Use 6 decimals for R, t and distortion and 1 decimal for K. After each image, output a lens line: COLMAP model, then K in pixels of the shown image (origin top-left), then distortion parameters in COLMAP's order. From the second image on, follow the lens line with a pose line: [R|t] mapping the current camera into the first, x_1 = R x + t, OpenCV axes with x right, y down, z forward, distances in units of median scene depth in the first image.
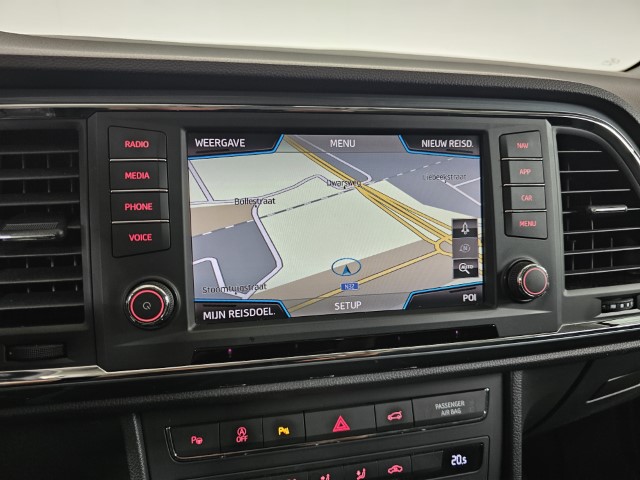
lens RADIAL K [[427.9, 0, 320.0], [0, 427.9, 240.0], [0, 0, 1]] dist [0.021719, -0.002698]
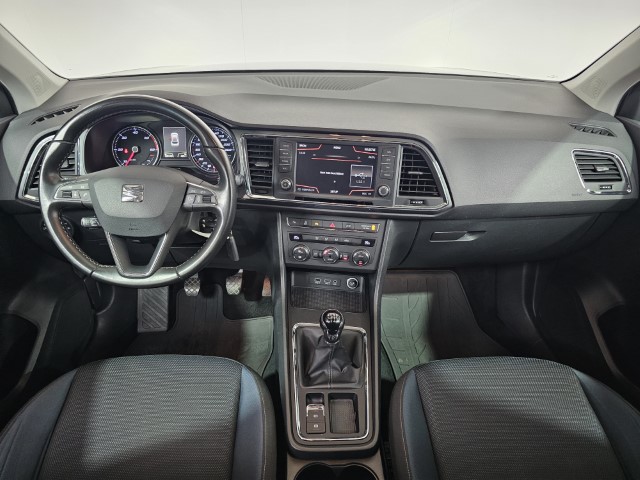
lens RADIAL K [[430.8, 0, 317.1], [0, 430.8, 252.6], [0, 0, 1]] dist [0.034116, -0.001601]
pose [[0.956755, 0.158853, -0.243690, 0.885849], [-0.095566, 0.962876, 0.252461, -0.259677], [0.274747, -0.218255, 0.936418, -2.584078]]
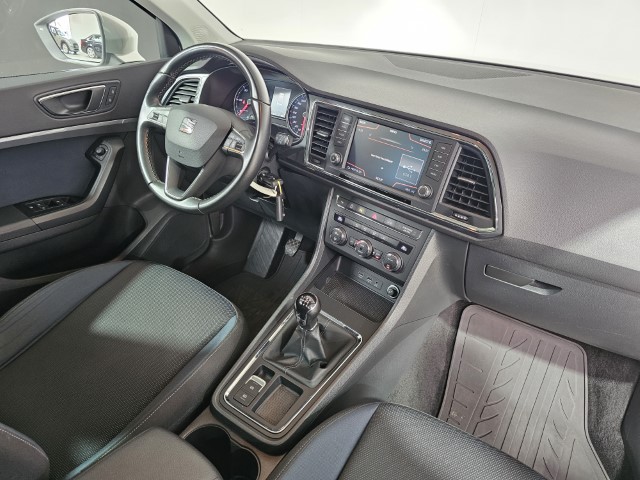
lens RADIAL K [[427.9, 0, 320.0], [0, 427.9, 240.0], [0, 0, 1]] dist [0.021719, -0.002698]
pose [[0.608300, 0.428585, -0.668047, 2.145411], [-0.290504, 0.903498, 0.315117, -0.326585], [0.738633, 0.002385, 0.674103, -1.556812]]
